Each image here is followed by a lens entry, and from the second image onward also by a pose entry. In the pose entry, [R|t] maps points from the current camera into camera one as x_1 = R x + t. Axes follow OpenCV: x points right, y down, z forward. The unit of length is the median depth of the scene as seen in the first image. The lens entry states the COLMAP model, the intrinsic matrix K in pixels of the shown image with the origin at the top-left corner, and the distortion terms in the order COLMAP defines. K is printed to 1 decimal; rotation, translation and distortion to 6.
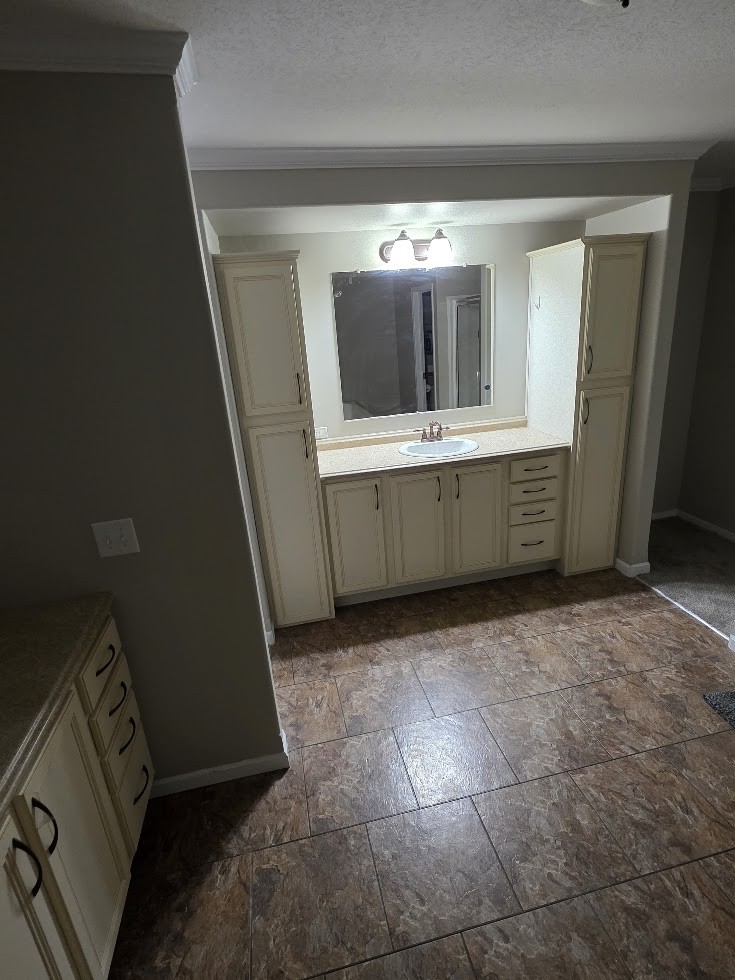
lens RADIAL K [[503.7, 0, 369.1], [0, 503.7, 488.6], [0, 0, 1]] dist [0.002692, 0.000825]
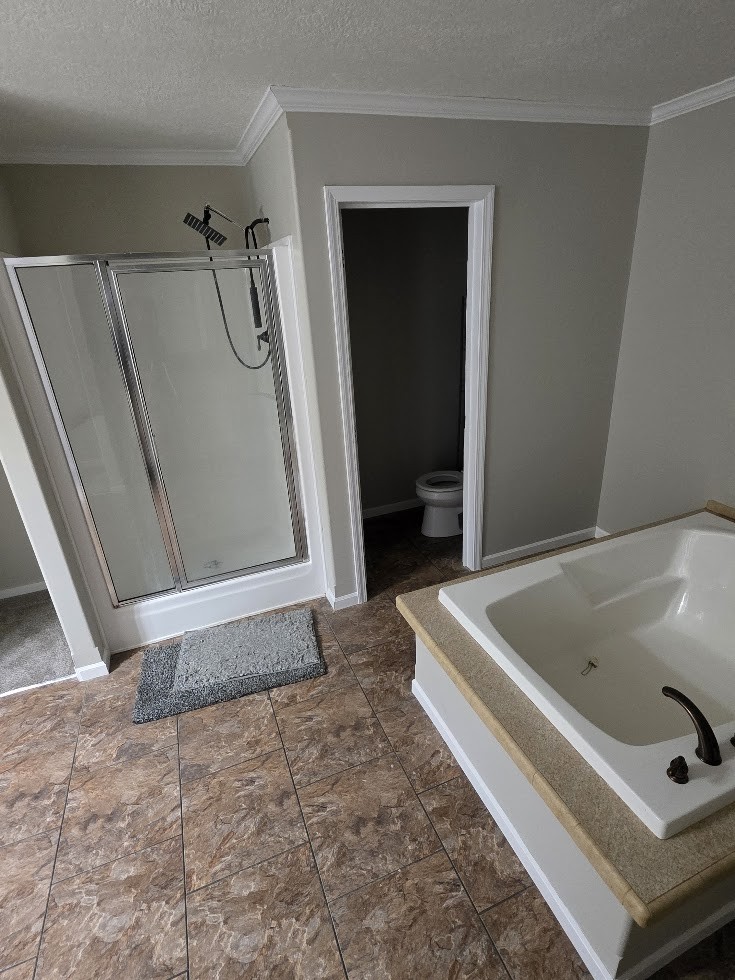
lens RADIAL K [[503.7, 0, 370.2], [0, 503.7, 491.5], [0, 0, 1]] dist [0.002692, 0.000825]
pose [[-0.163360, -0.306219, 0.937840, -0.214843], [0.376827, 0.859167, 0.346170, -0.157788], [-0.911765, 0.409953, -0.024962, 0.510081]]
